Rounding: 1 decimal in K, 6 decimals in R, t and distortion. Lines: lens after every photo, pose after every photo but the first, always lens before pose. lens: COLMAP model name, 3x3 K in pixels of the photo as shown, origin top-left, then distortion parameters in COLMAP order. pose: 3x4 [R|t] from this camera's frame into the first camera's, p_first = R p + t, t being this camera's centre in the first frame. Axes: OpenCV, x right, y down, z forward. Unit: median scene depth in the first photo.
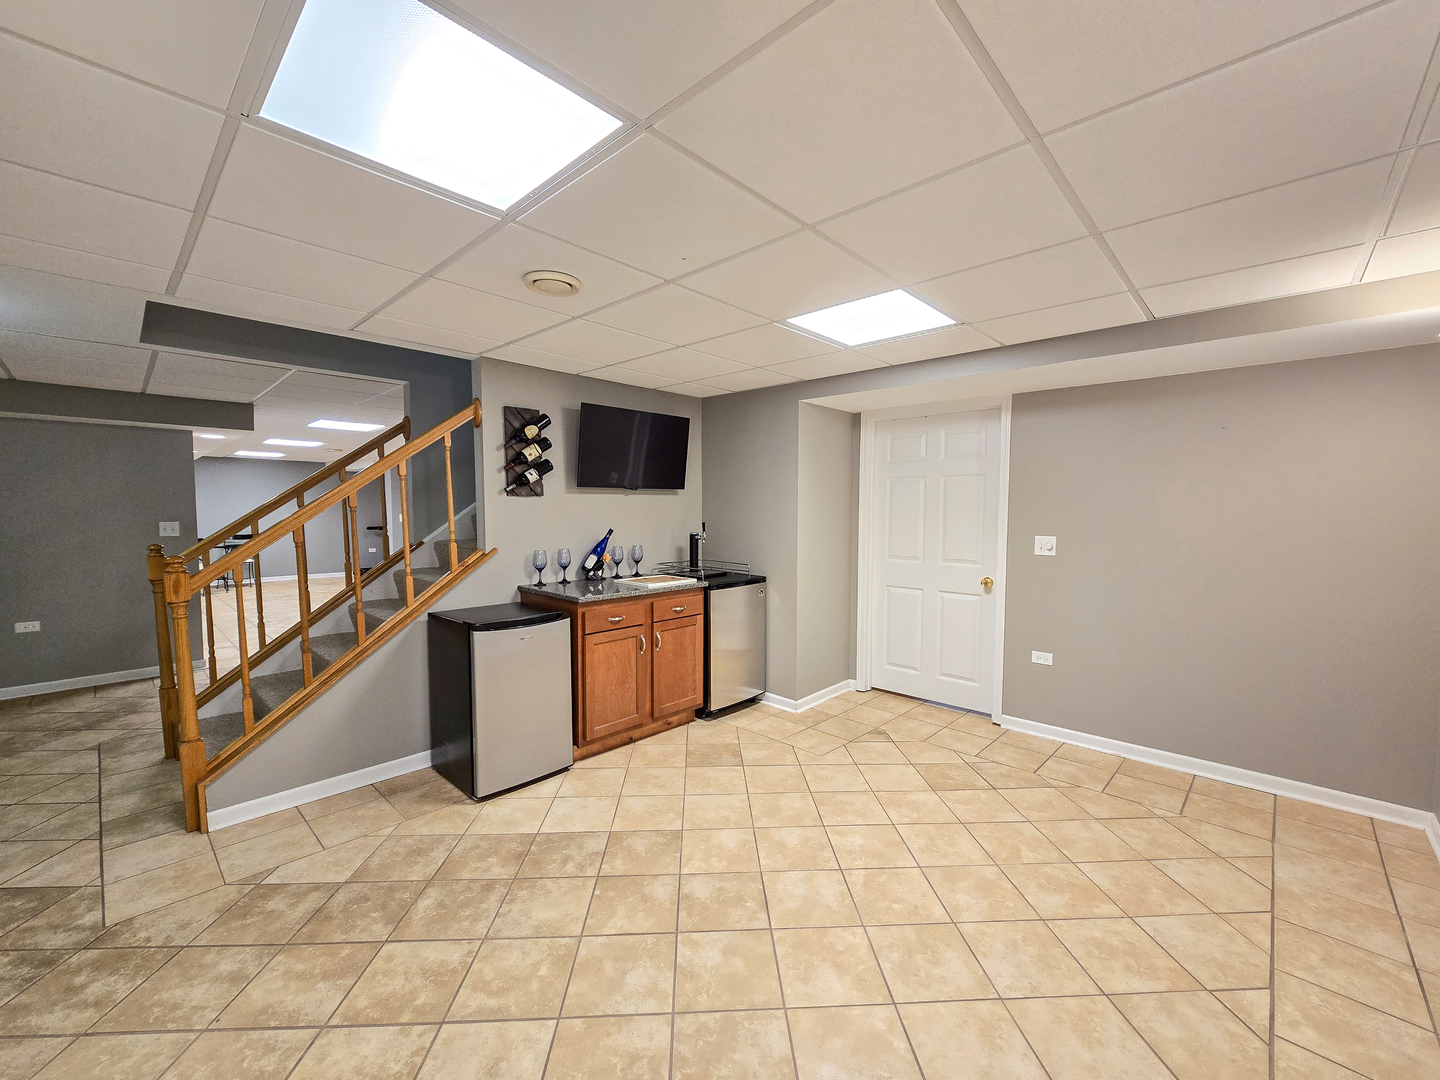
lens RADIAL K [[589.7, 0, 729.7], [0, 589.7, 549.6], [0, 0, 1]] dist [-0.006895, 0.000297]
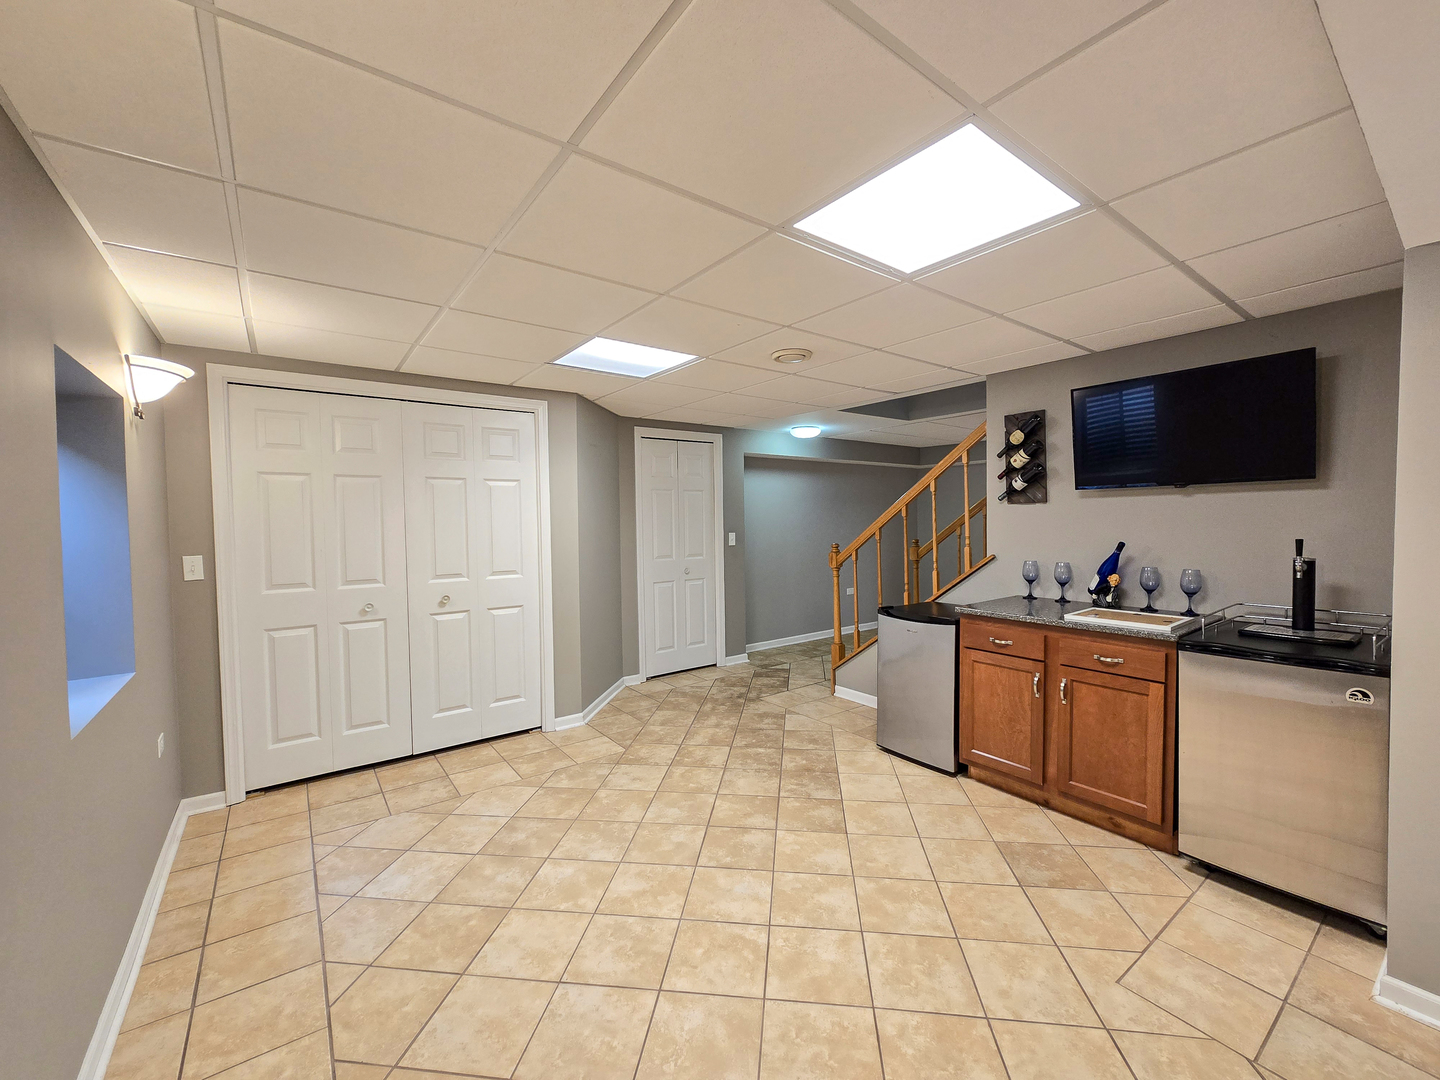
lens RADIAL K [[589.7, 0, 728.7], [0, 589.7, 538.1], [0, 0, 1]] dist [-0.006895, 0.000297]
pose [[-0.173951, 0.032242, -0.984226, 0.996045], [-0.060299, 0.997240, 0.043325, -0.068091], [0.982906, 0.066884, -0.171527, 0.997343]]
